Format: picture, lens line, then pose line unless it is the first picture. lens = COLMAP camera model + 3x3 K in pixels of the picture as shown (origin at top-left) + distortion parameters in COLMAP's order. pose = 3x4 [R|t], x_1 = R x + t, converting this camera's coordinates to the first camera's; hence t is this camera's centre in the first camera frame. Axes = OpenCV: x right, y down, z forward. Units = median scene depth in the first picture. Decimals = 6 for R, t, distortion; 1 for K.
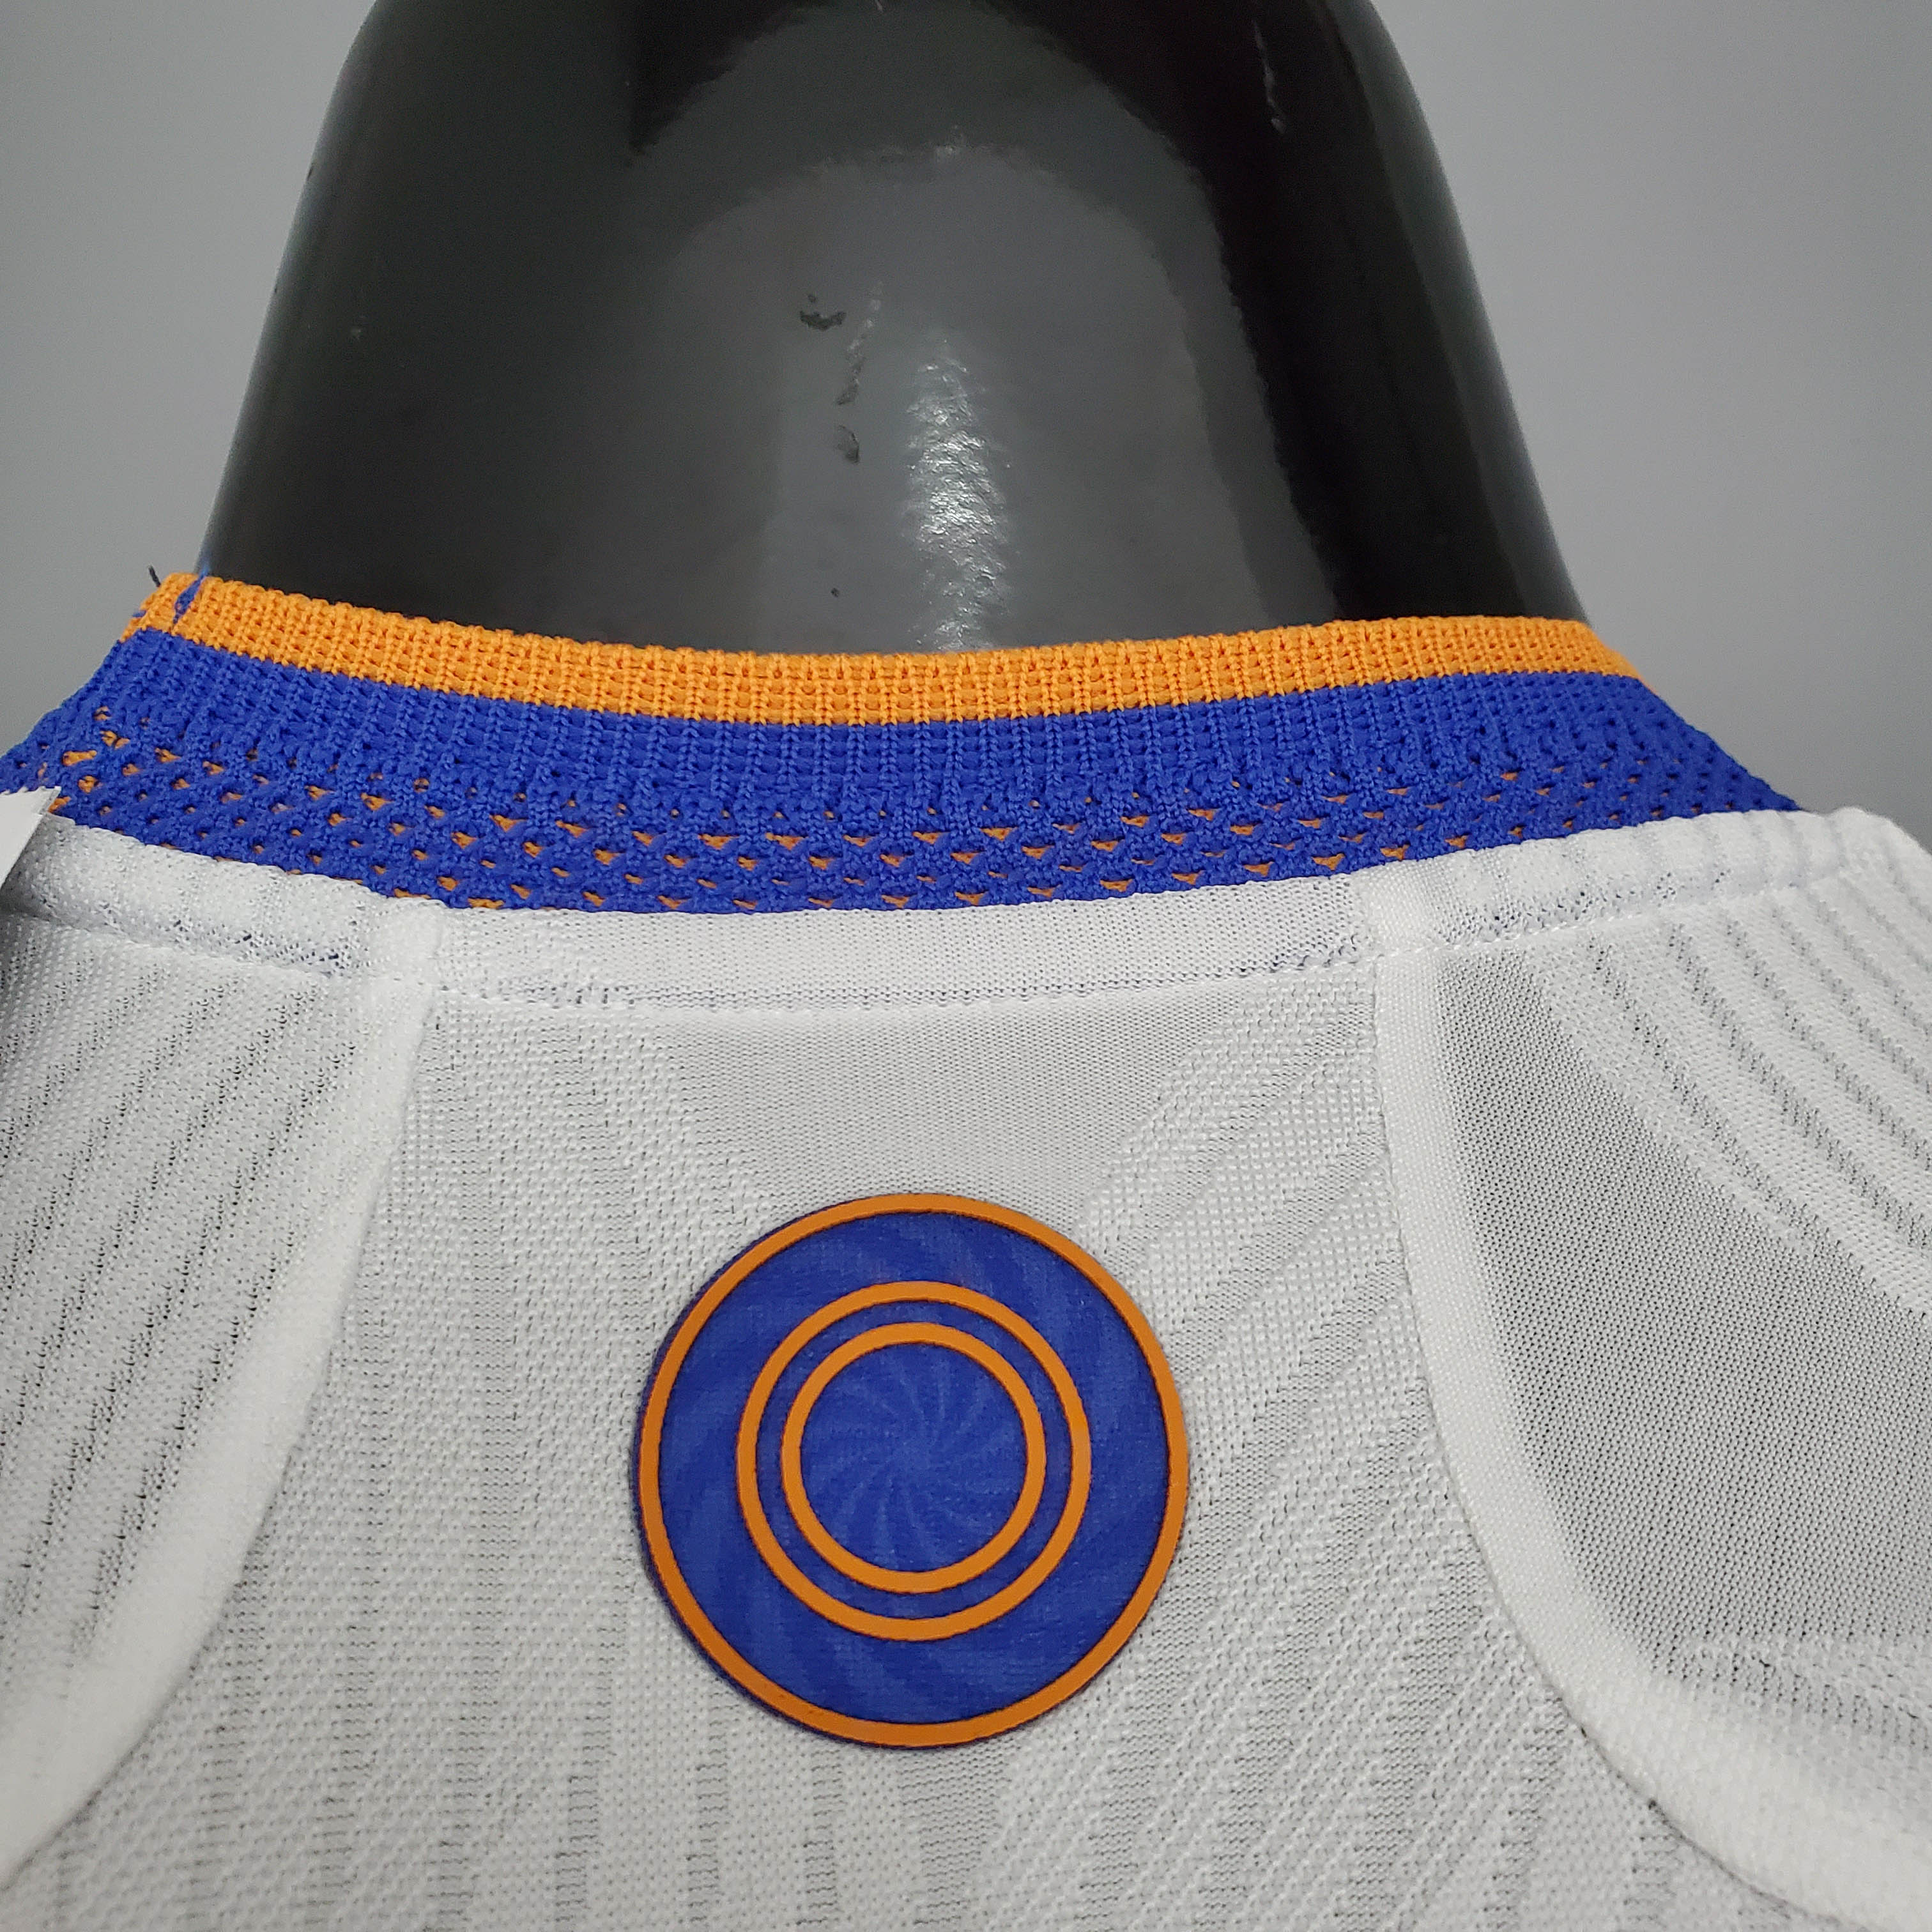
lens RADIAL K [[2182.8, 0, 966.0], [0, 2182.8, 966.0], [0, 0, 1]] dist [0.385149, -1.458109]
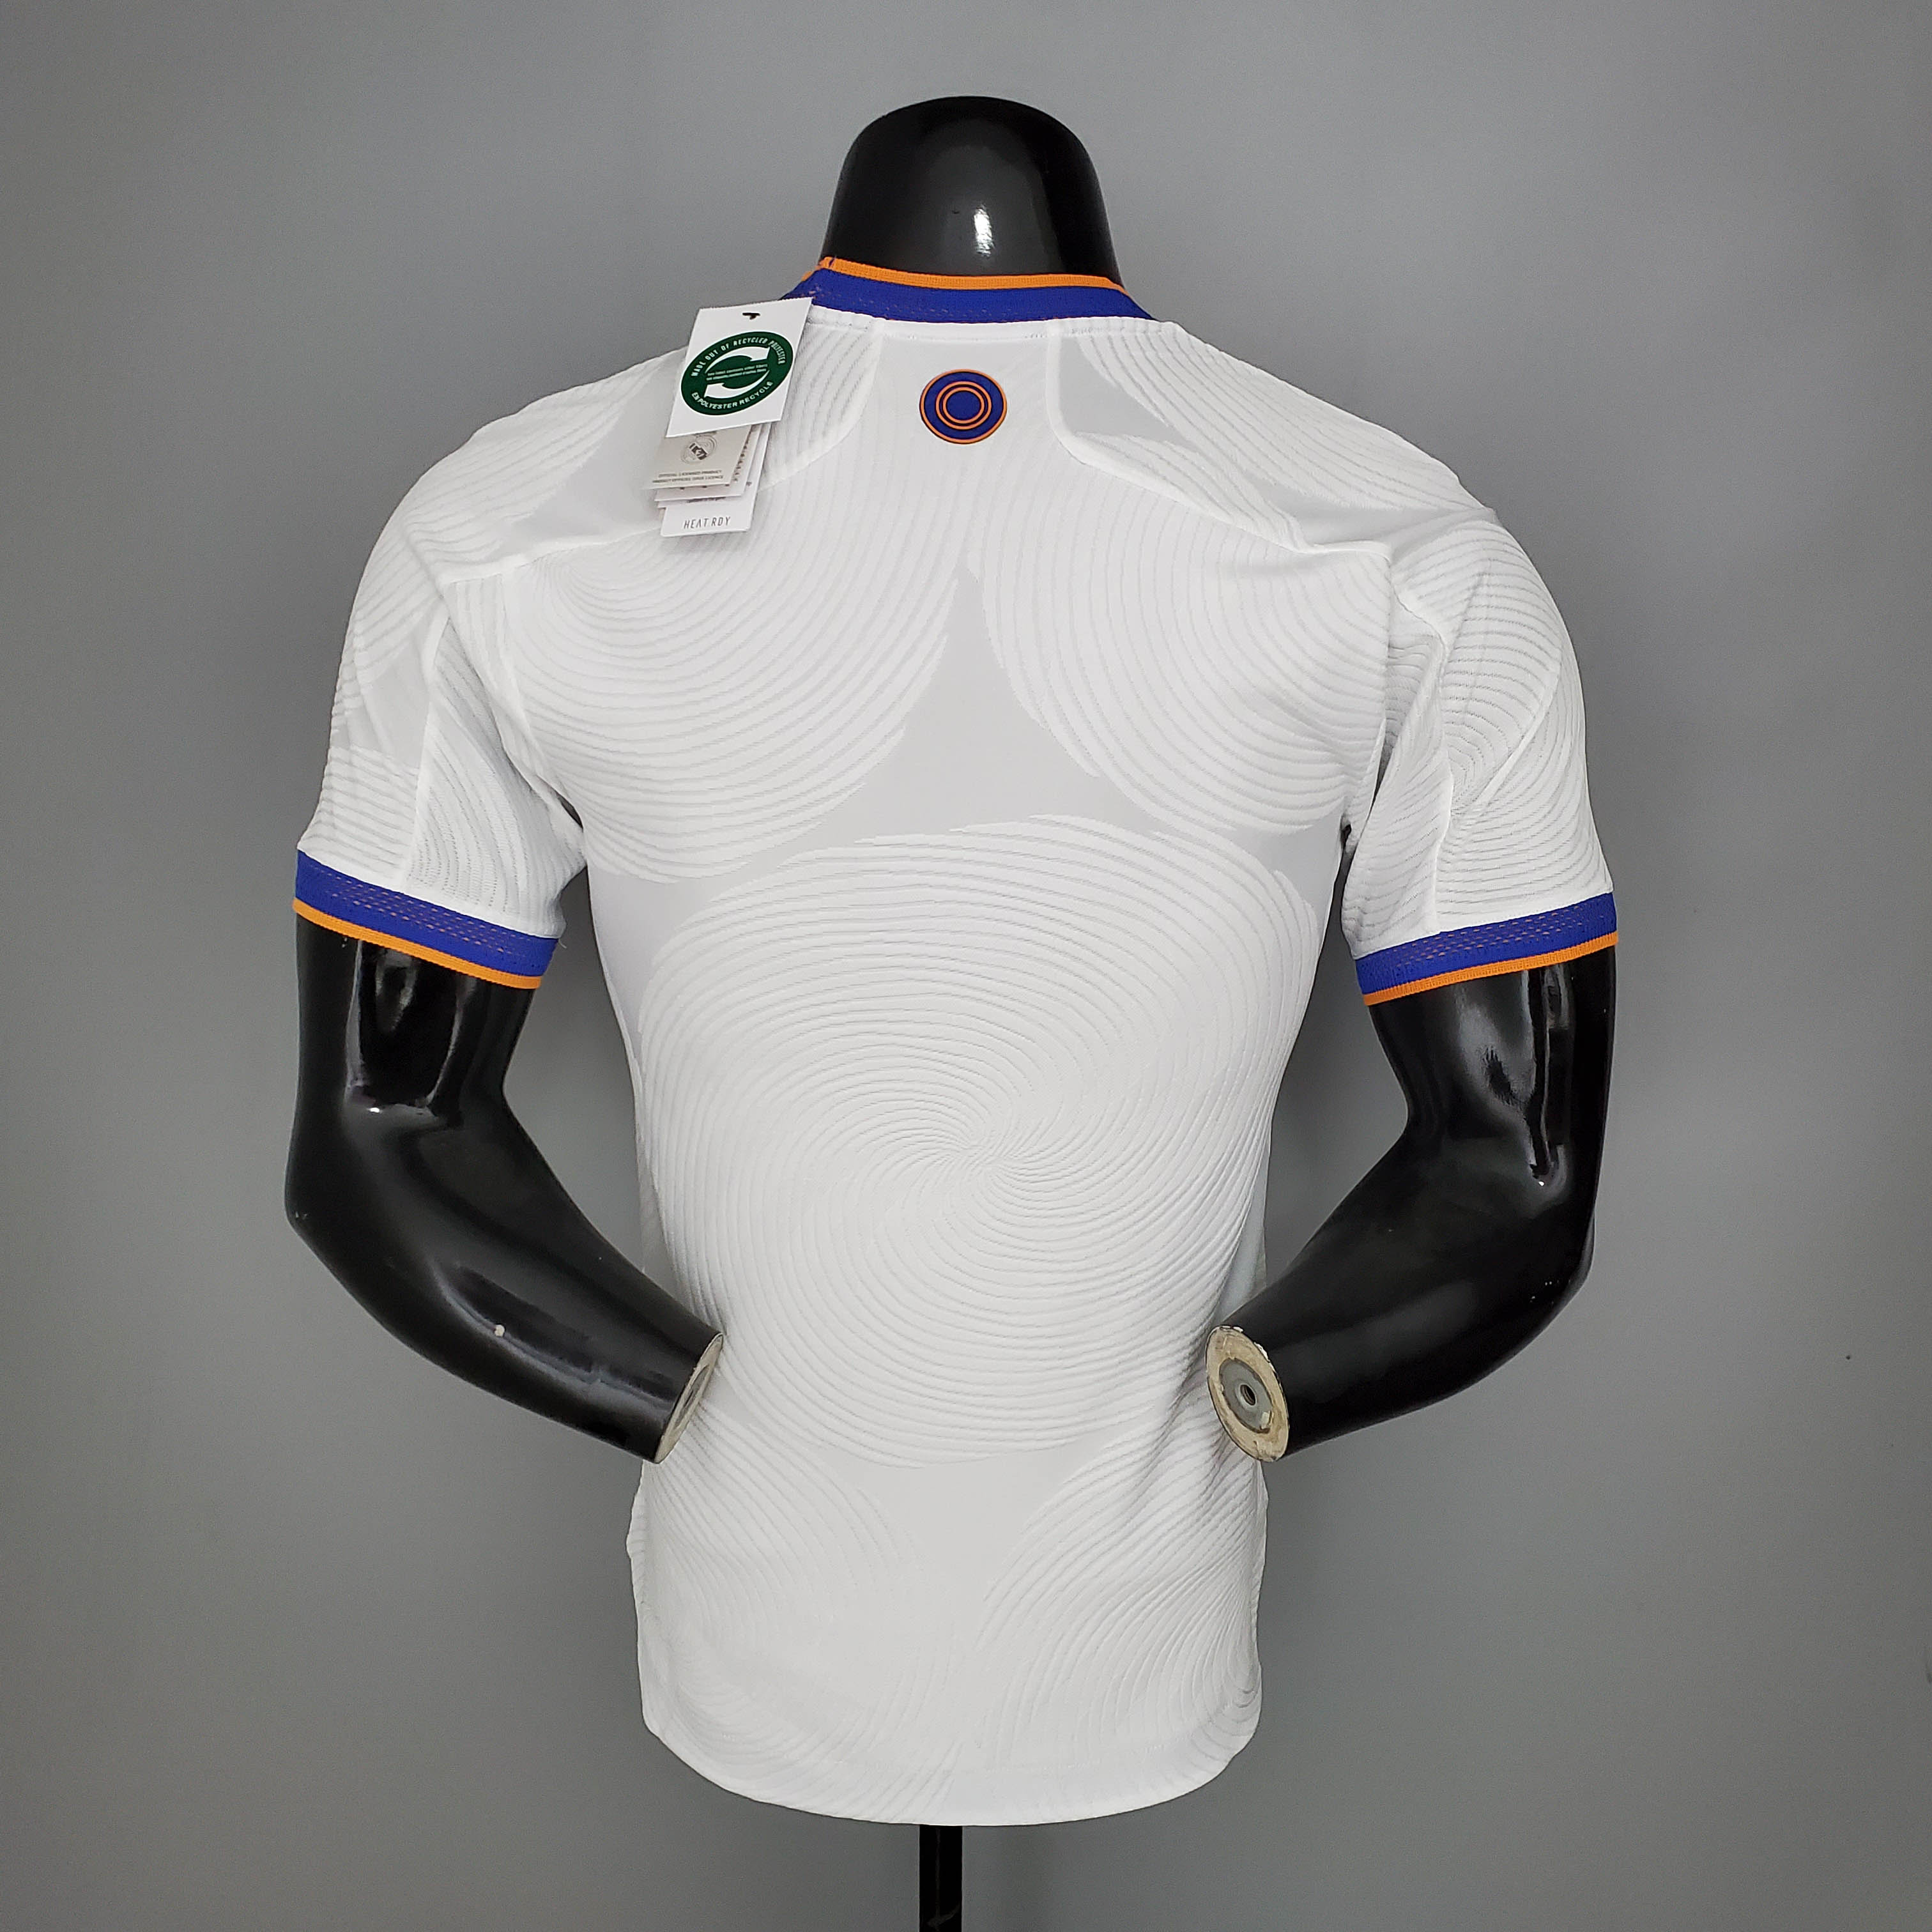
lens RADIAL K [[2182.8, 0, 966.0], [0, 2182.8, 966.0], [0, 0, 1]] dist [0.385149, -1.458109]
pose [[0.998912, 0.037750, -0.027368, 0.190991], [-0.034155, 0.991984, 0.121663, 0.903286], [0.031741, -0.120596, 0.992194, -4.814639]]
